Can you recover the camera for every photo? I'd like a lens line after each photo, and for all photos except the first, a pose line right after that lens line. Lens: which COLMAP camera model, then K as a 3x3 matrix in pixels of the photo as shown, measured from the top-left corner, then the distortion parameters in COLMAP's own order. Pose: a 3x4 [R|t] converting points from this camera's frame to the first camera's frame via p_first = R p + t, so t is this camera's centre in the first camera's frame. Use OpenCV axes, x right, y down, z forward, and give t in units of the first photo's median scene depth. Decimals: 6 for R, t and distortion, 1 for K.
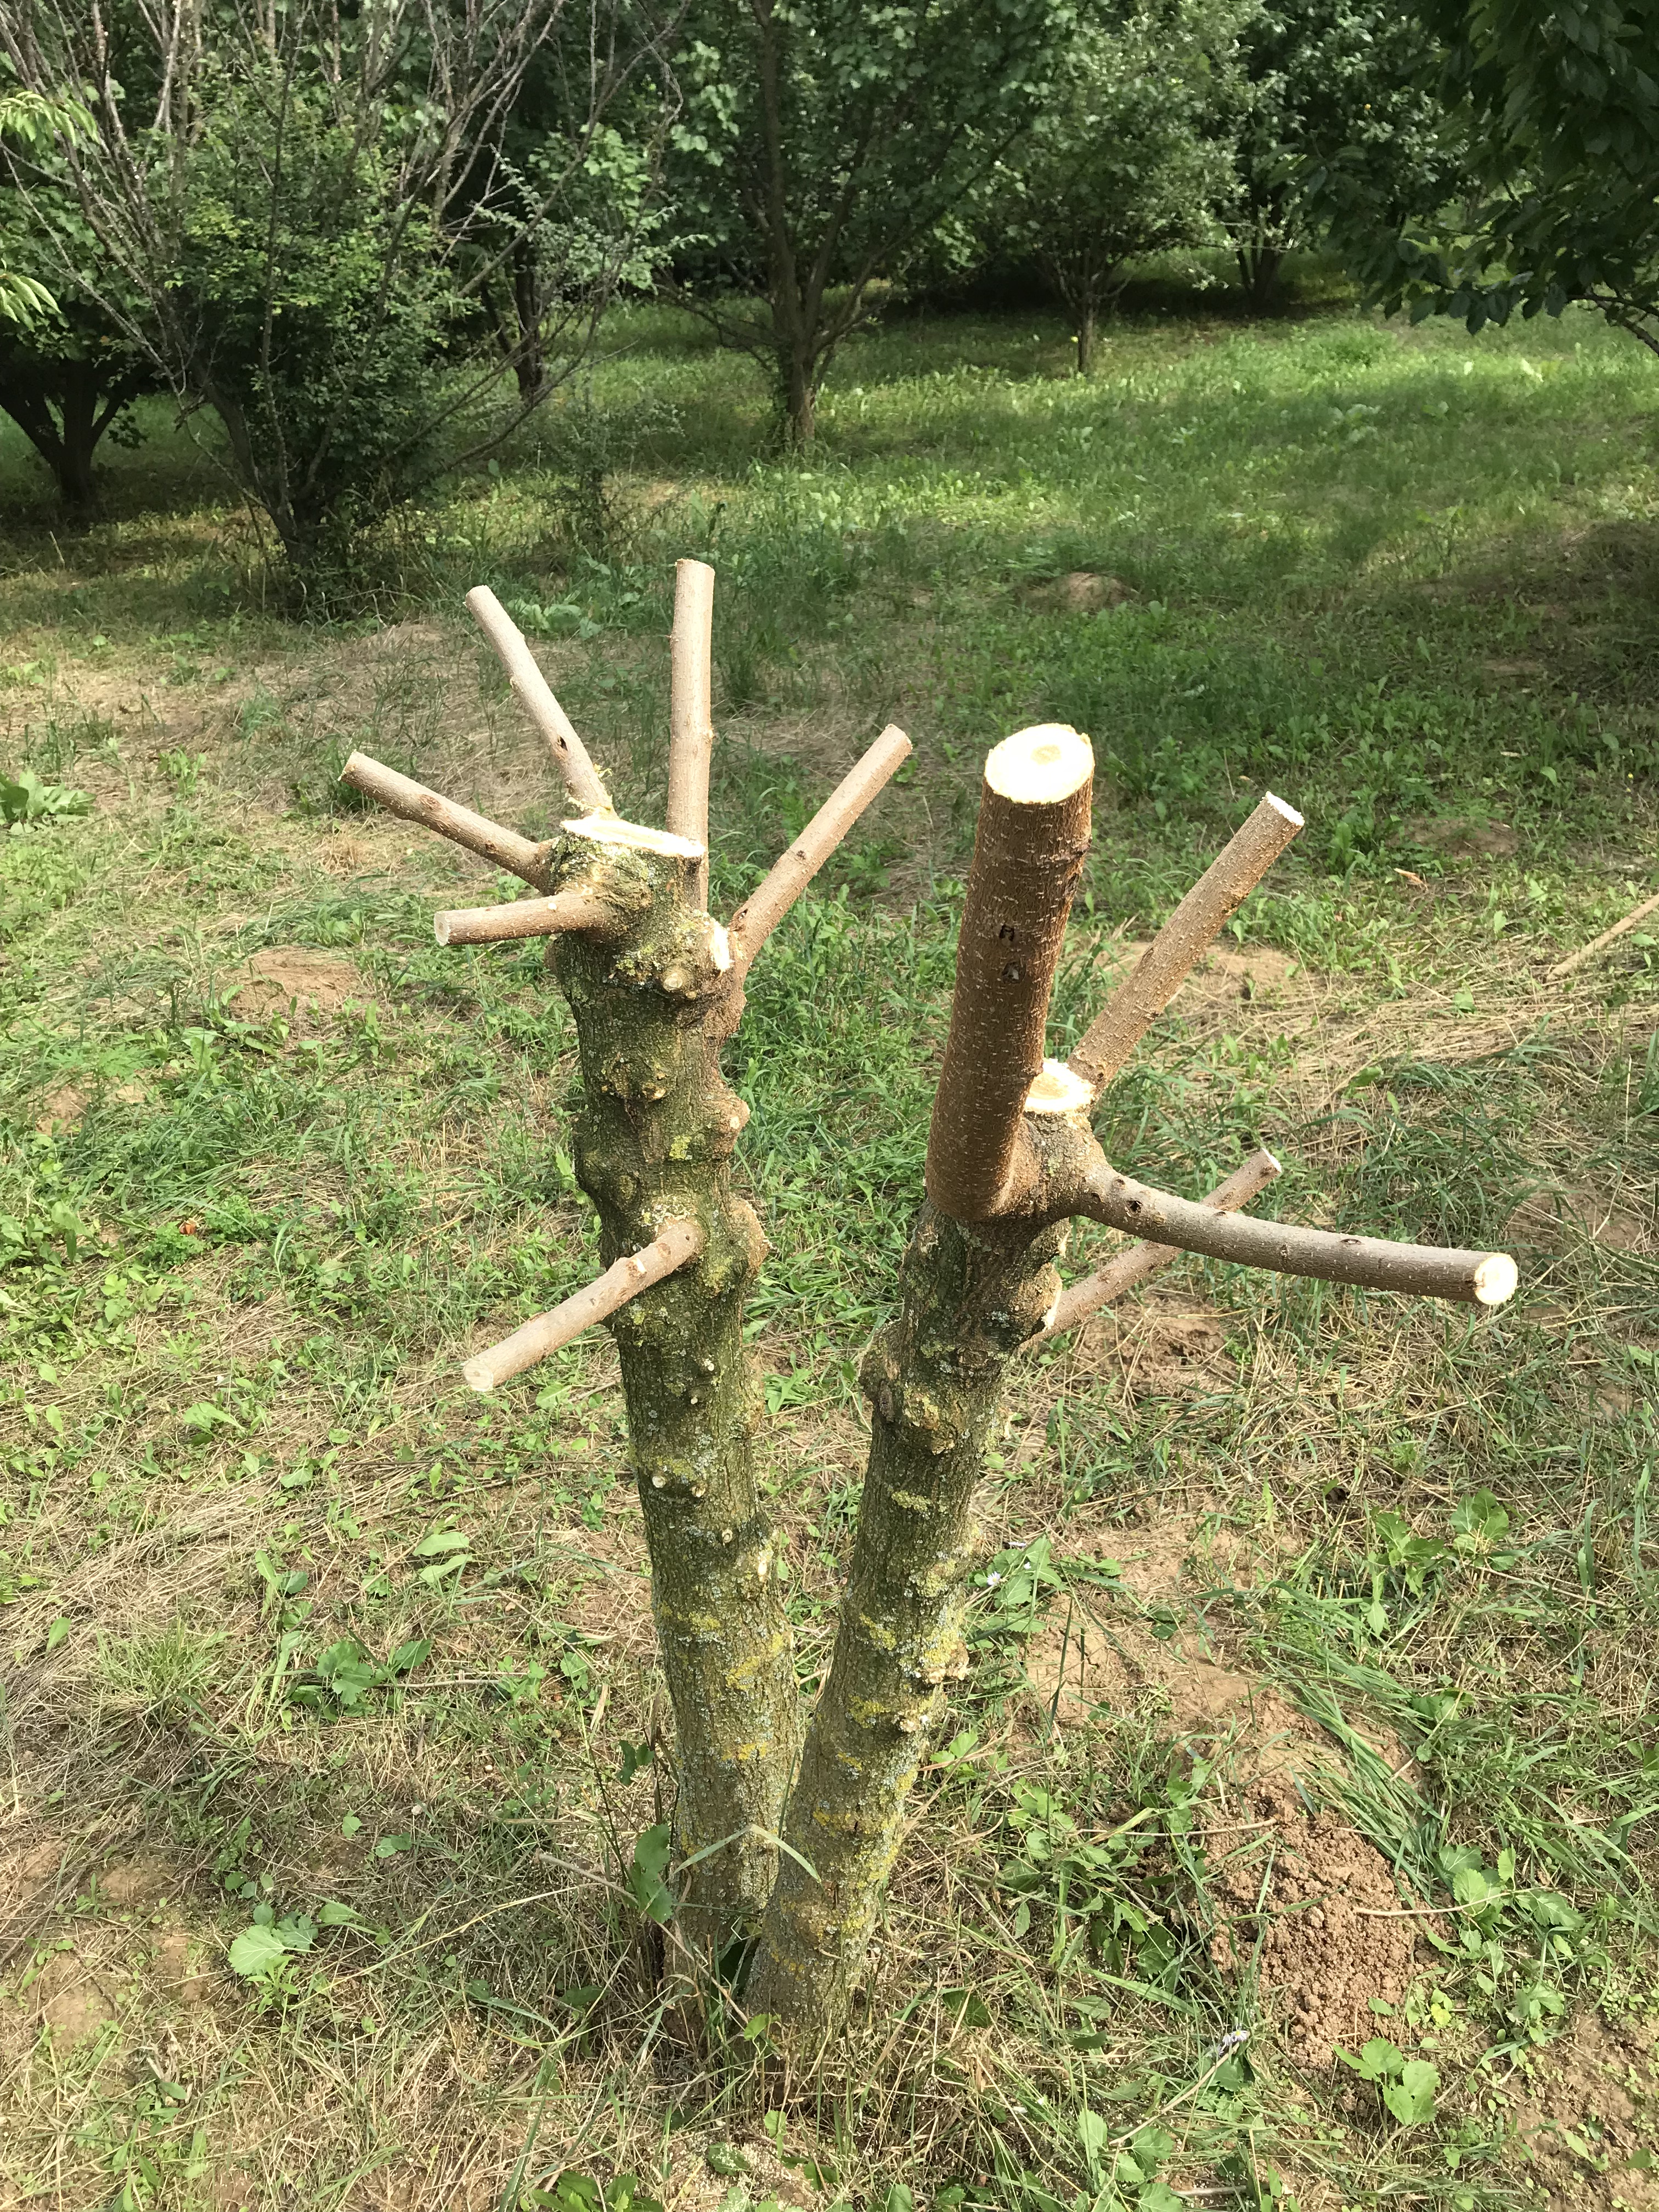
lens RADIAL K [[1804.3, 0, 818.2], [0, 1804.3, 1074.2], [0, 0, 1]] dist [-0.040293, 0.109662]
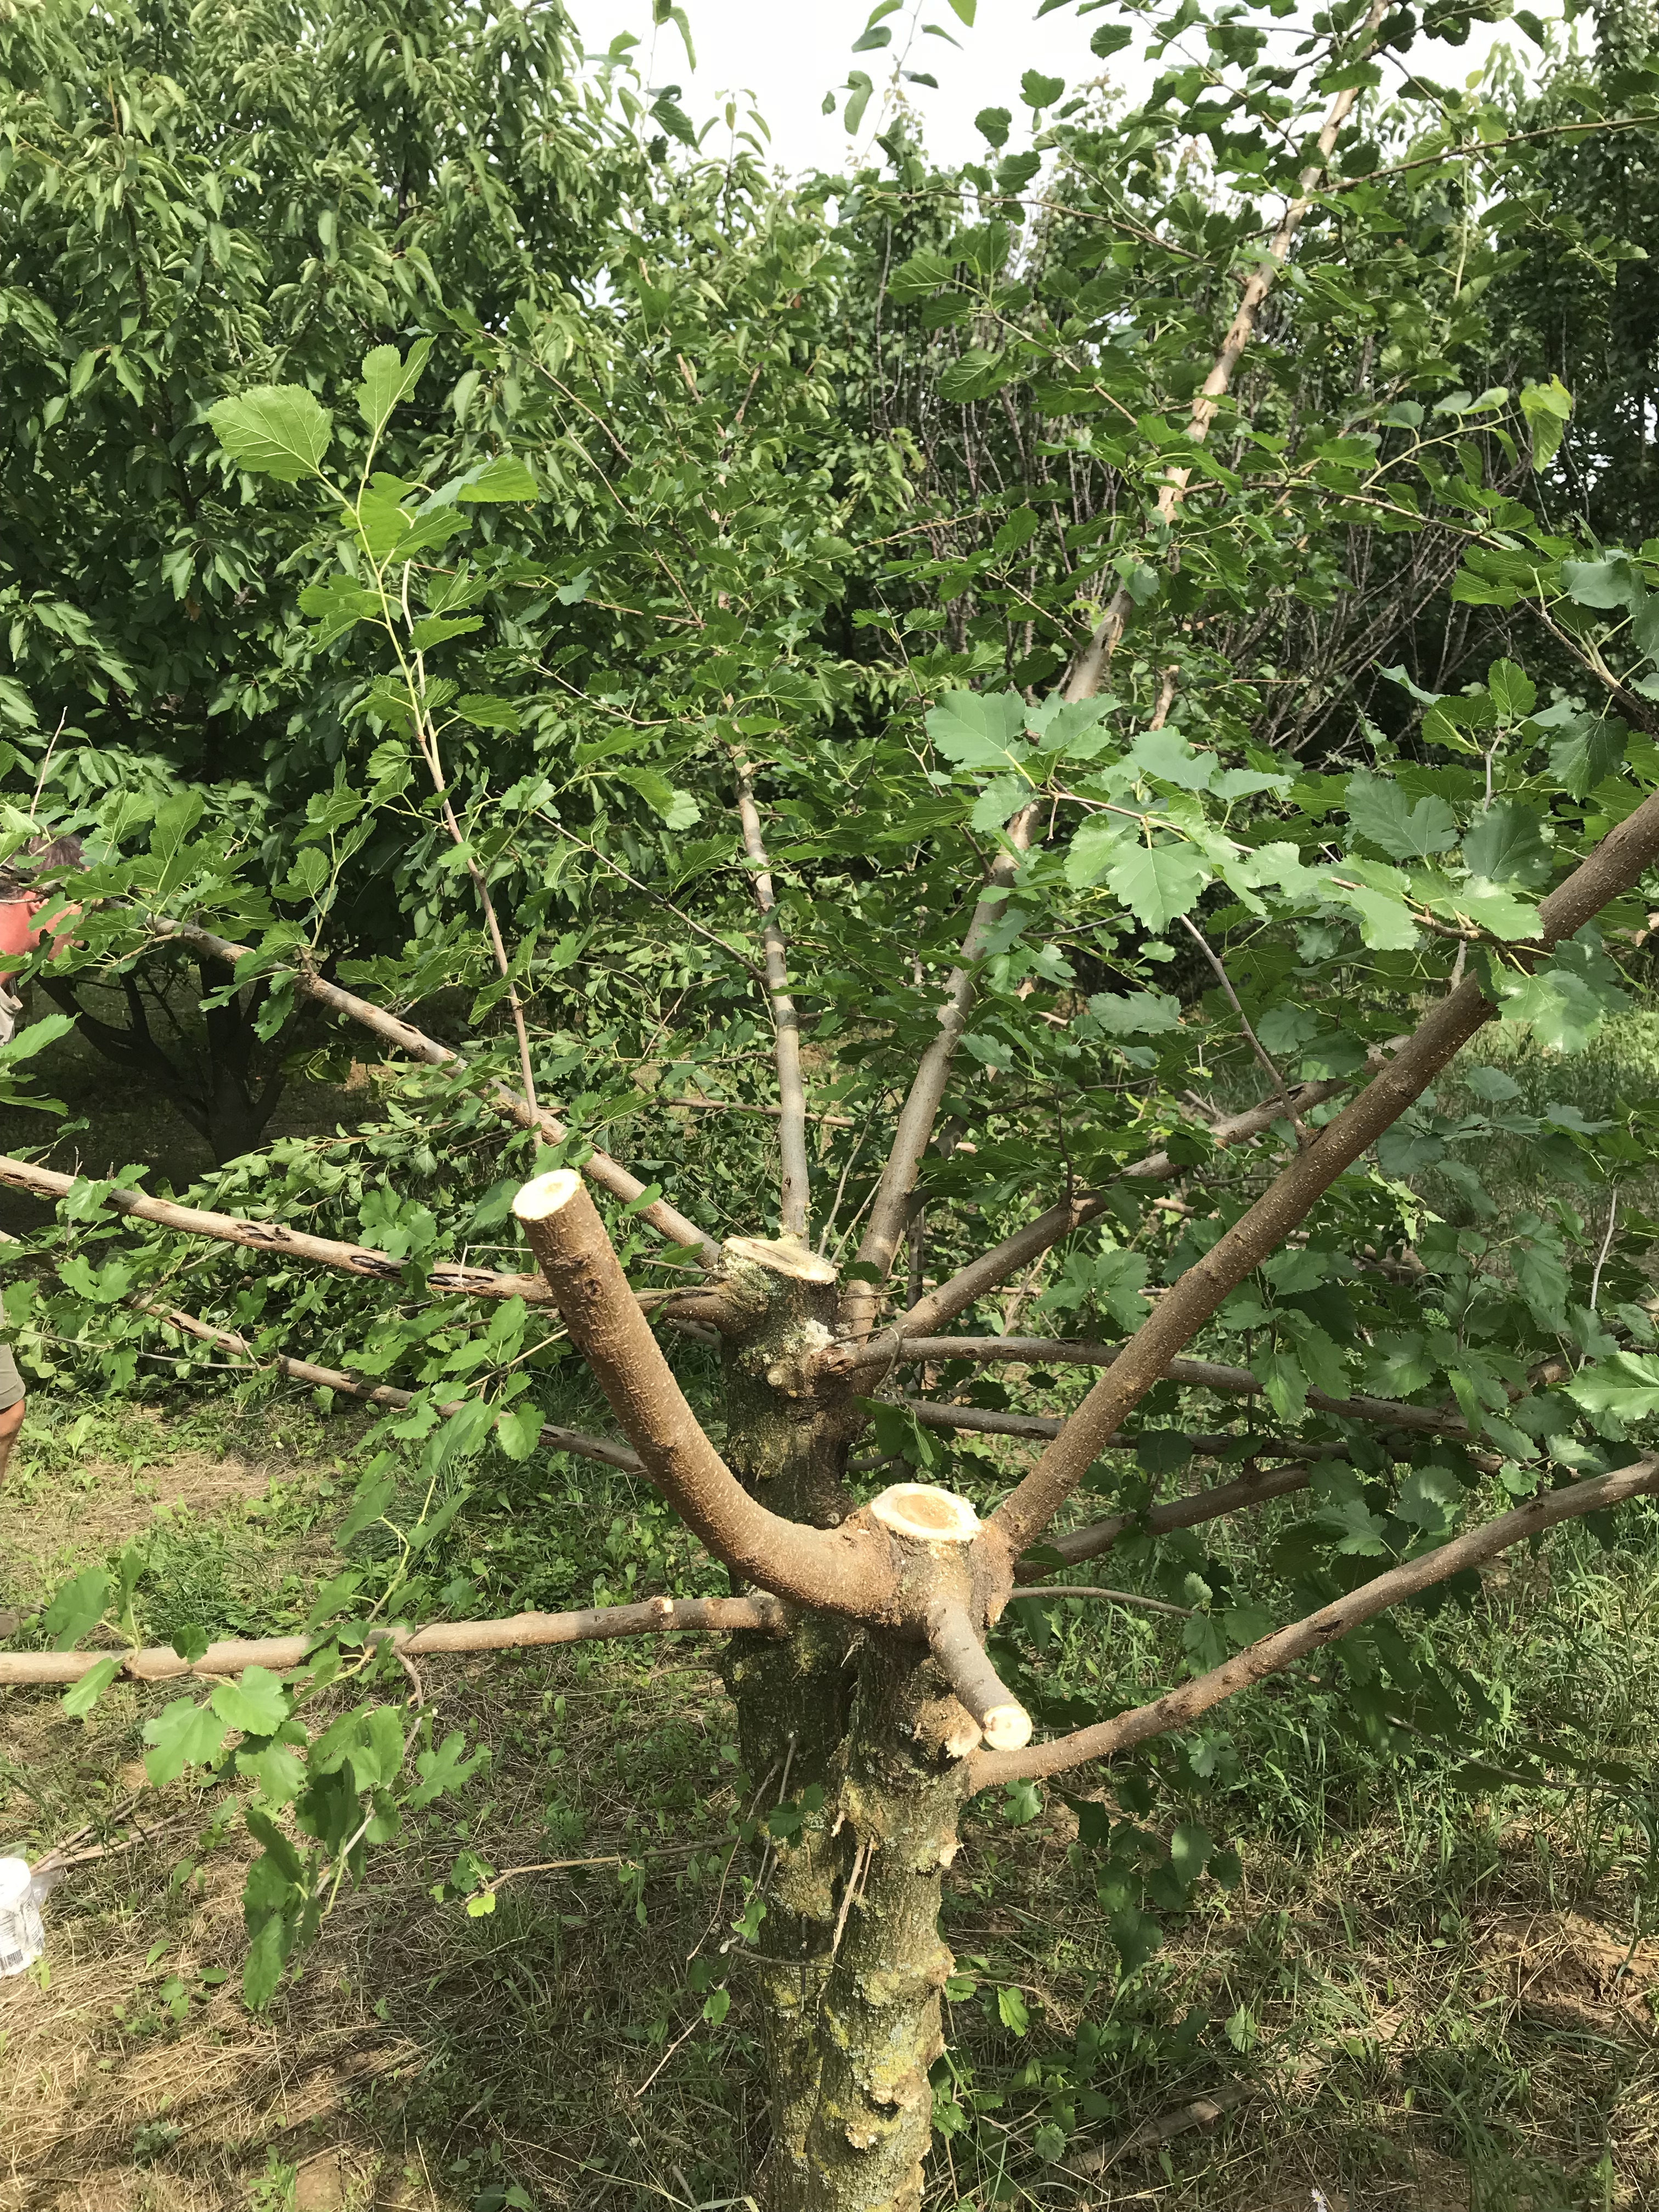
lens RADIAL K [[1766.3, 0, 829.5], [0, 1766.3, 1106.0], [0, 0, 1]] dist [0.031679, -0.072103]
pose [[0.872212, 0.116058, -0.475160, 0.460146], [-0.229506, 0.954972, -0.188033, -0.010676], [0.431942, 0.273056, 0.859573, -0.045773]]
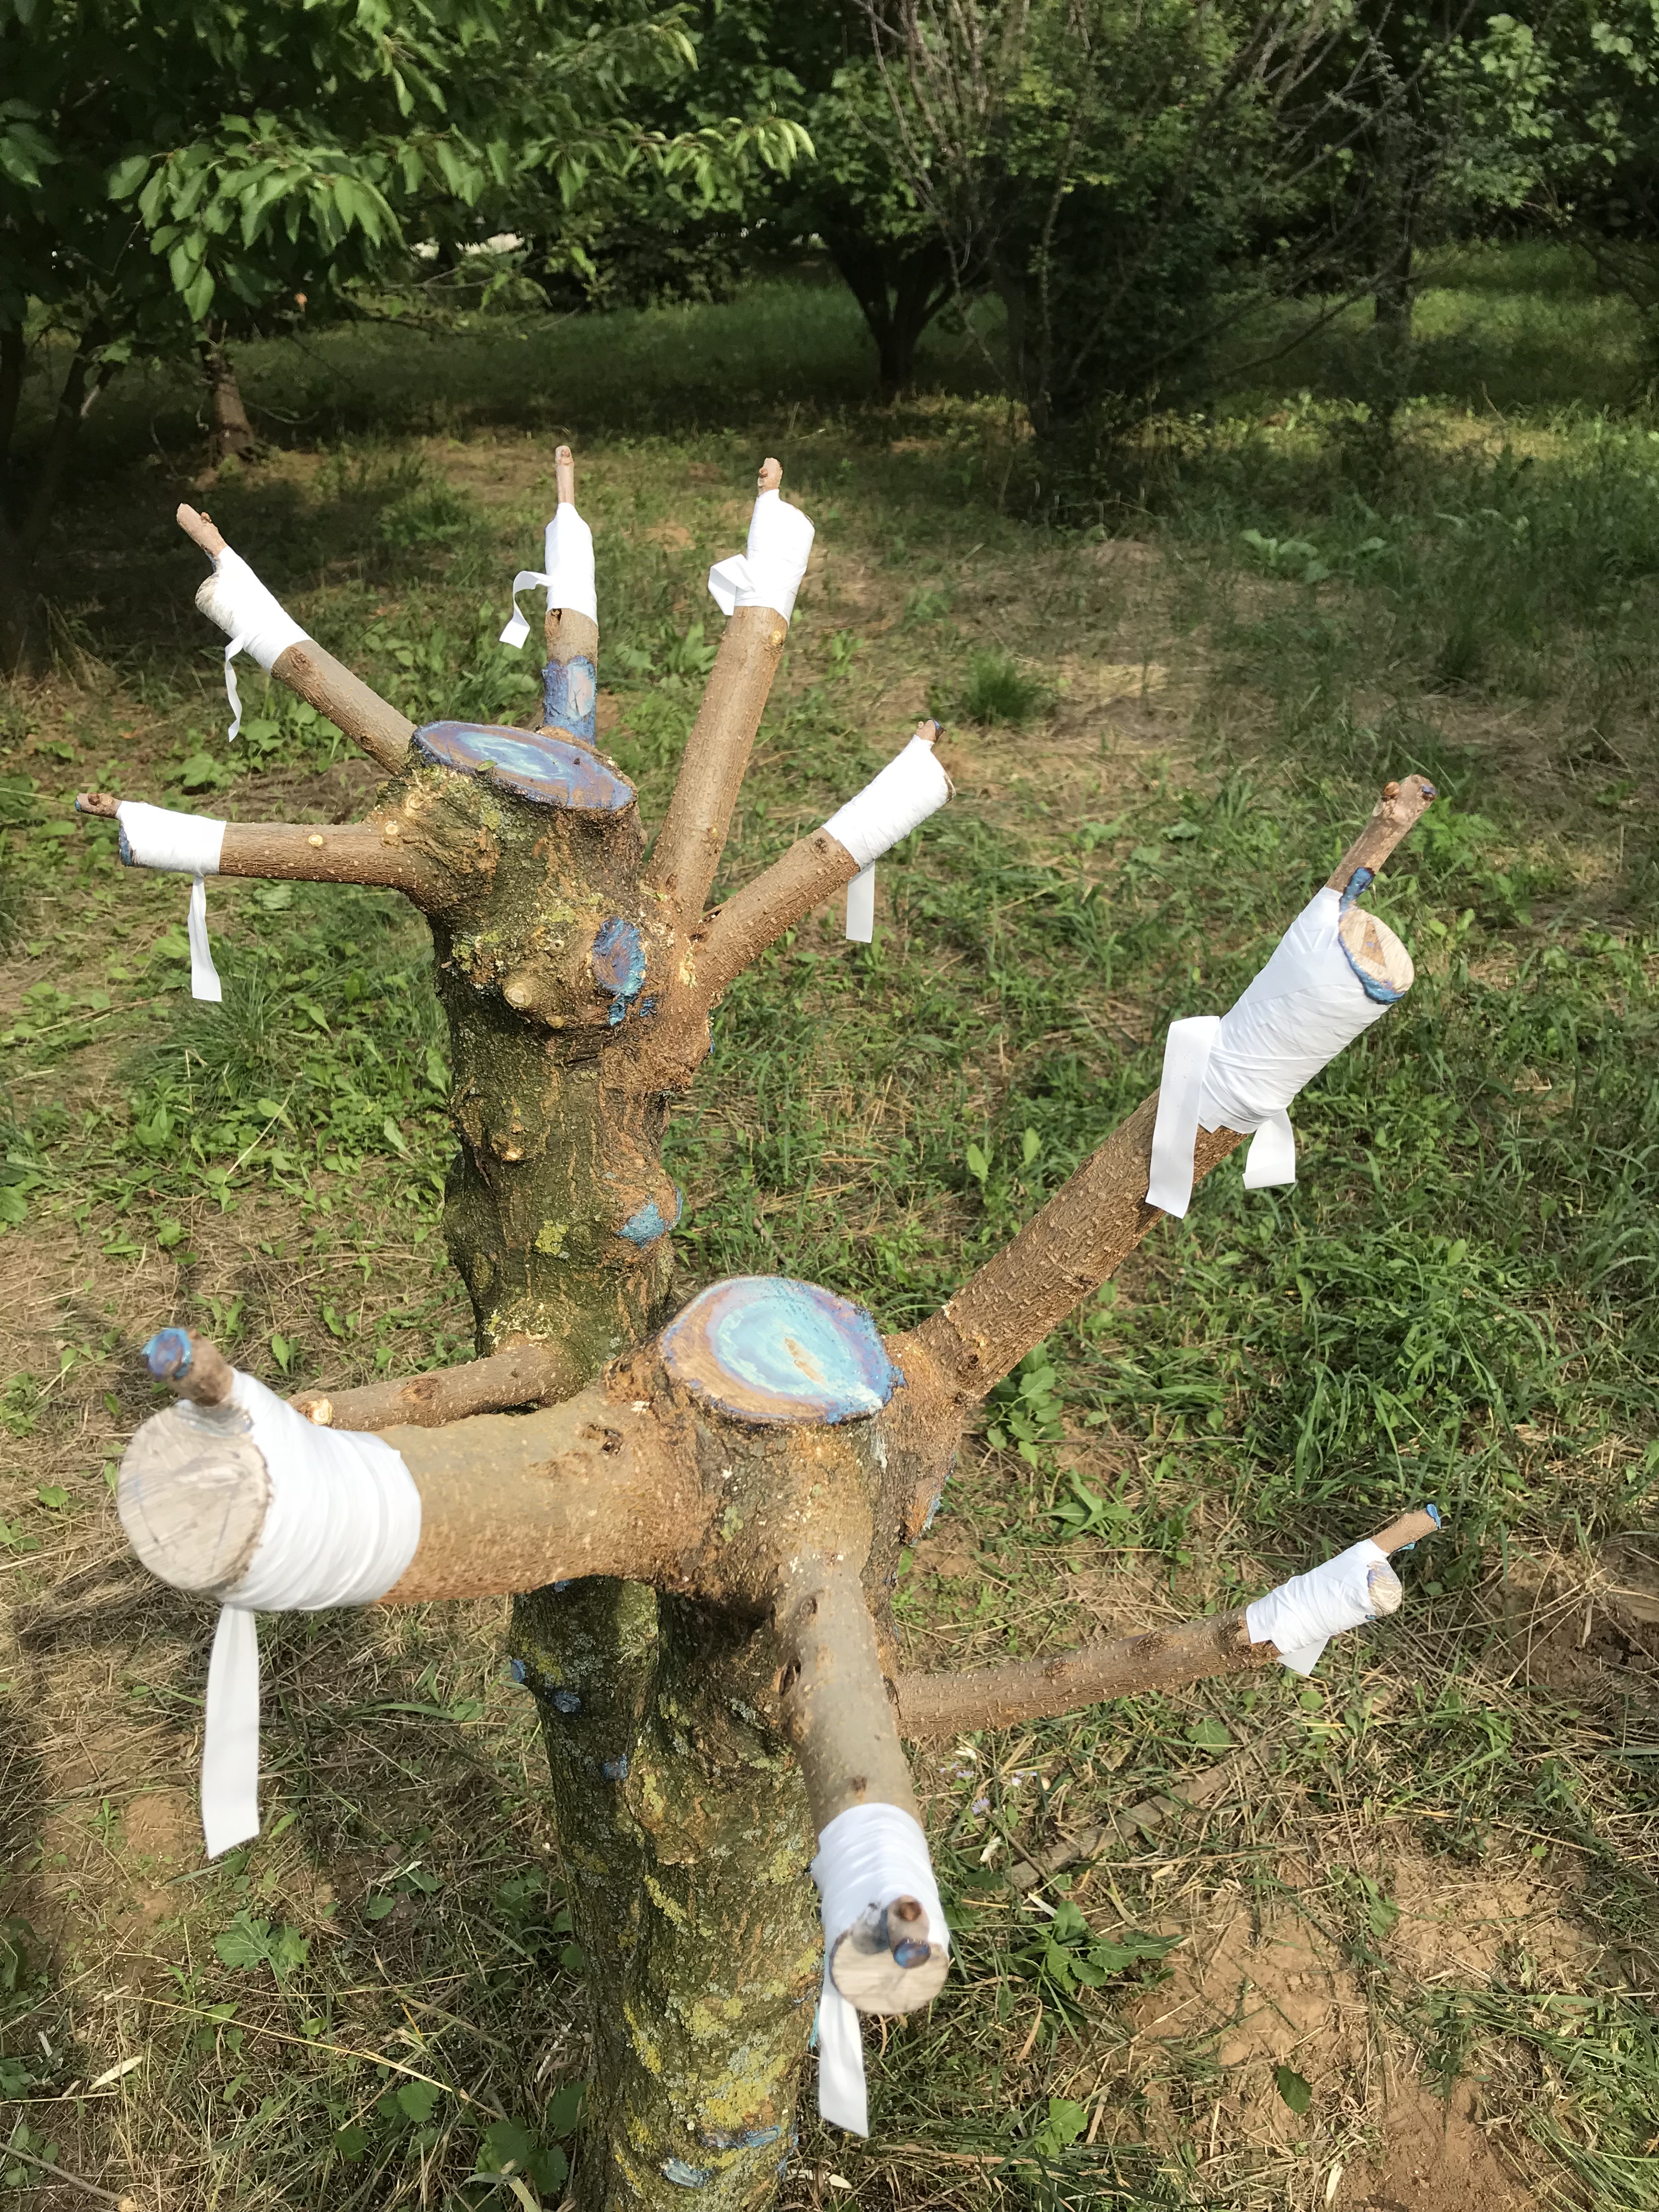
lens RADIAL K [[1766.3, 0, 829.5], [0, 1766.3, 1106.0], [0, 0, 1]] dist [0.031679, -0.072103]
pose [[0.892847, 0.251375, -0.373676, 0.246579], [-0.231591, 0.967889, 0.097753, -0.093919], [0.386250, -0.000738, 0.922394, 0.434631]]
